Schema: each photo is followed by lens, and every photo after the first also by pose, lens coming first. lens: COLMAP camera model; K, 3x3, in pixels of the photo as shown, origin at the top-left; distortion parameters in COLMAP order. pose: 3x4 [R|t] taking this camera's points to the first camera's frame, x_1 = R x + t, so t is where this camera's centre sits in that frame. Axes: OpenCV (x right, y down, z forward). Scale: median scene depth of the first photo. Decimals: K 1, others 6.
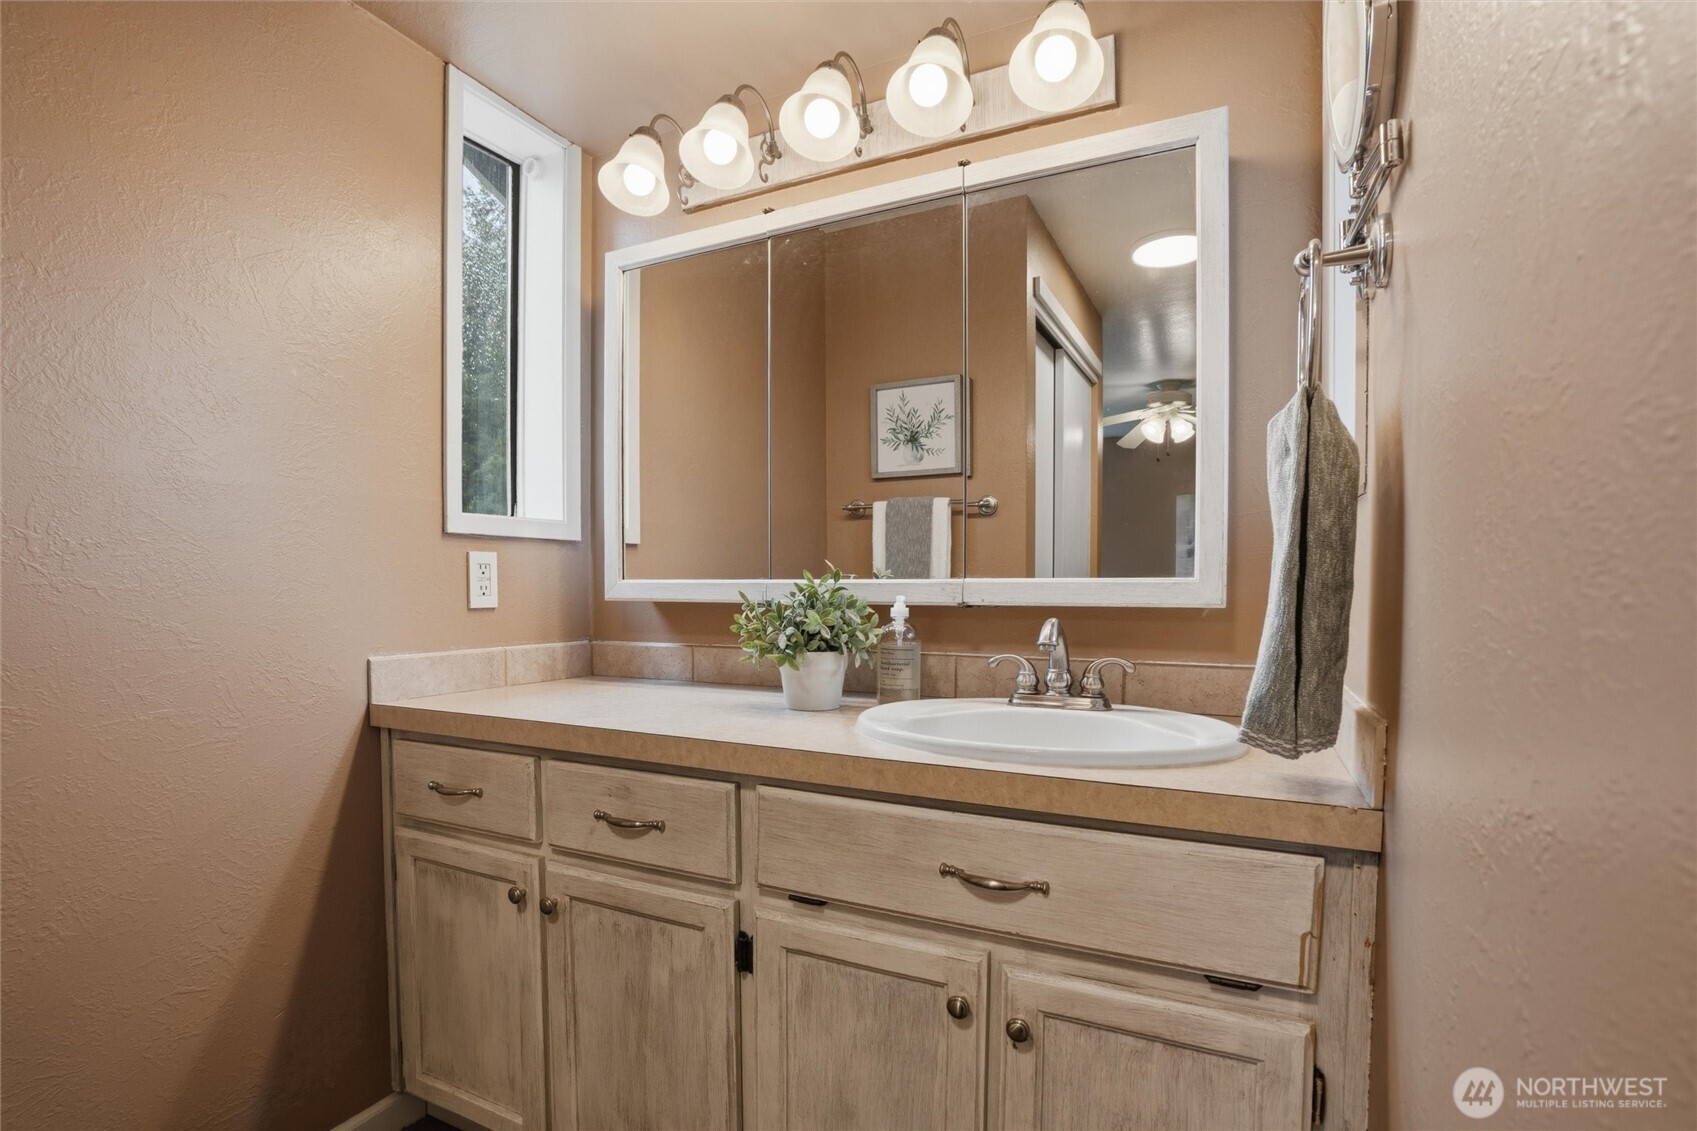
lens RADIAL K [[792.6, 0, 848.2], [0, 792.6, 614.7], [0, 0, 1]] dist [-0.065471, 0.019819]
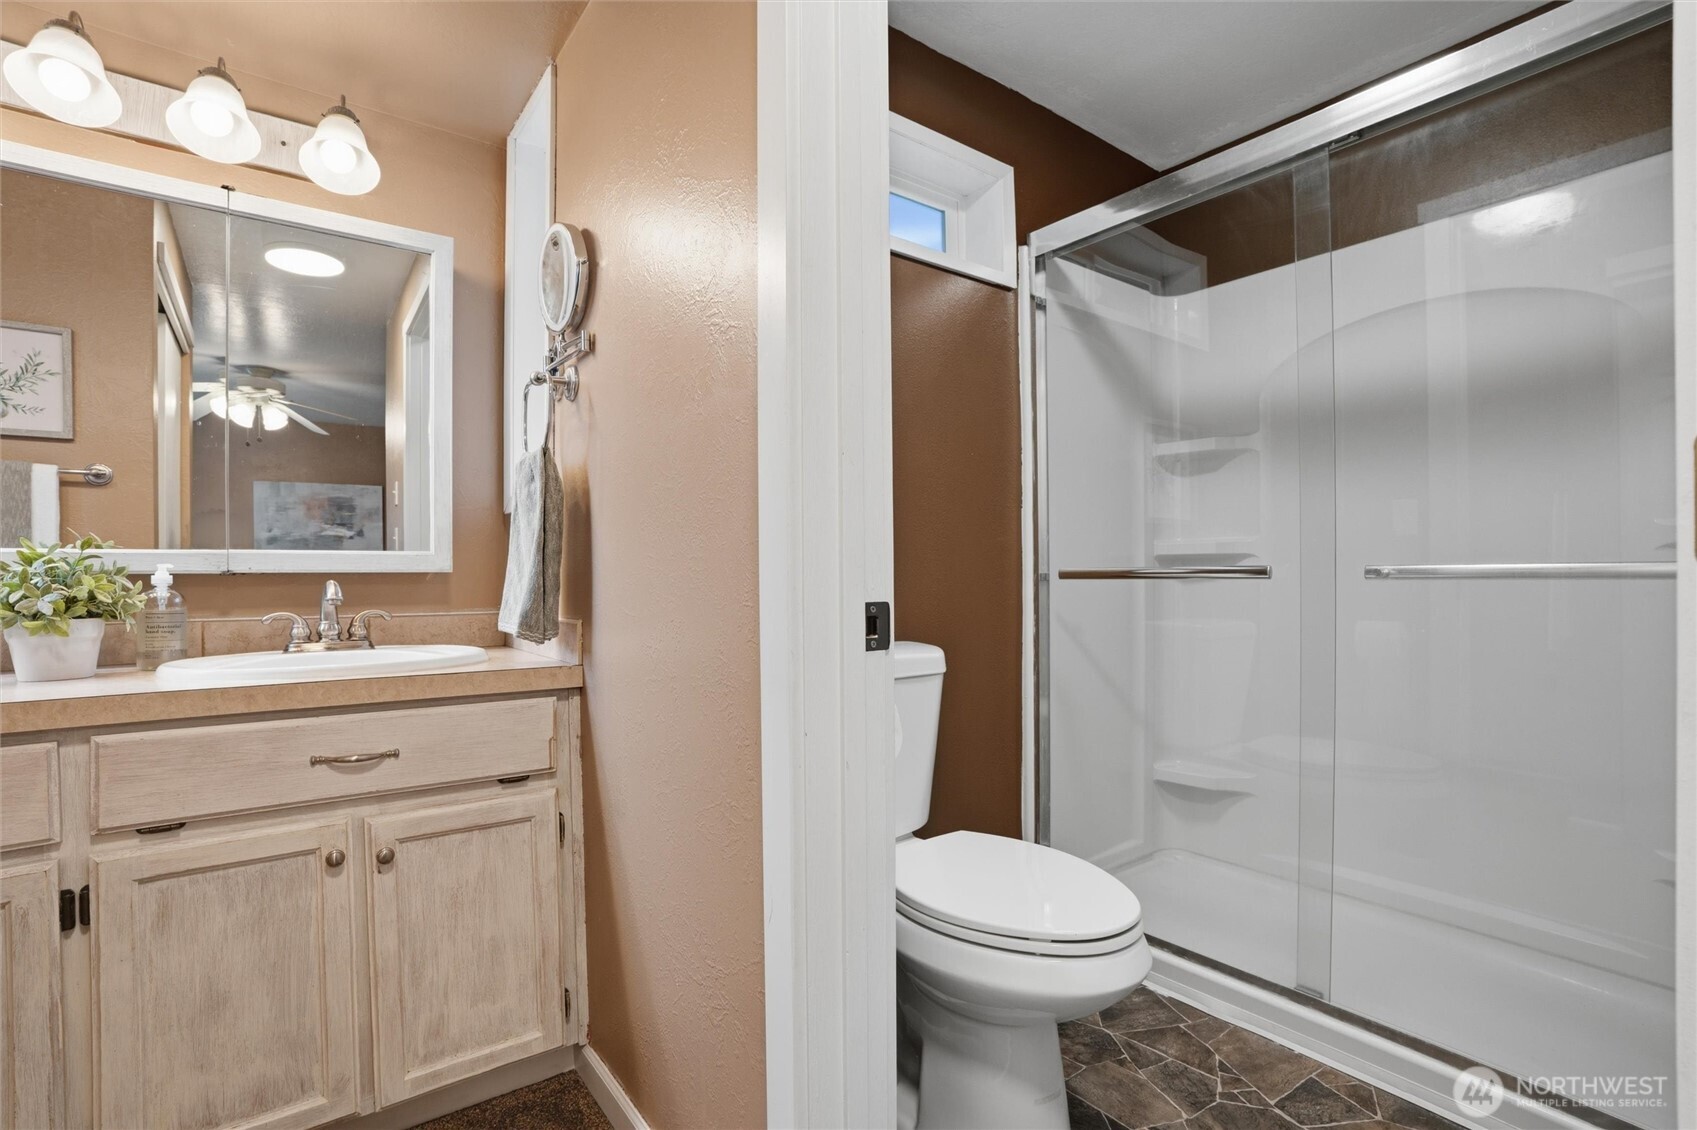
lens RADIAL K [[792.6, 0, 848.2], [0, 792.6, 614.2], [0, 0, 1]] dist [-0.065471, 0.019819]
pose [[0.439093, -0.045281, 0.897300, -0.569077], [0.039349, 0.998740, 0.031144, 0.060325], [-0.897579, 0.021633, 0.440322, -0.357685]]
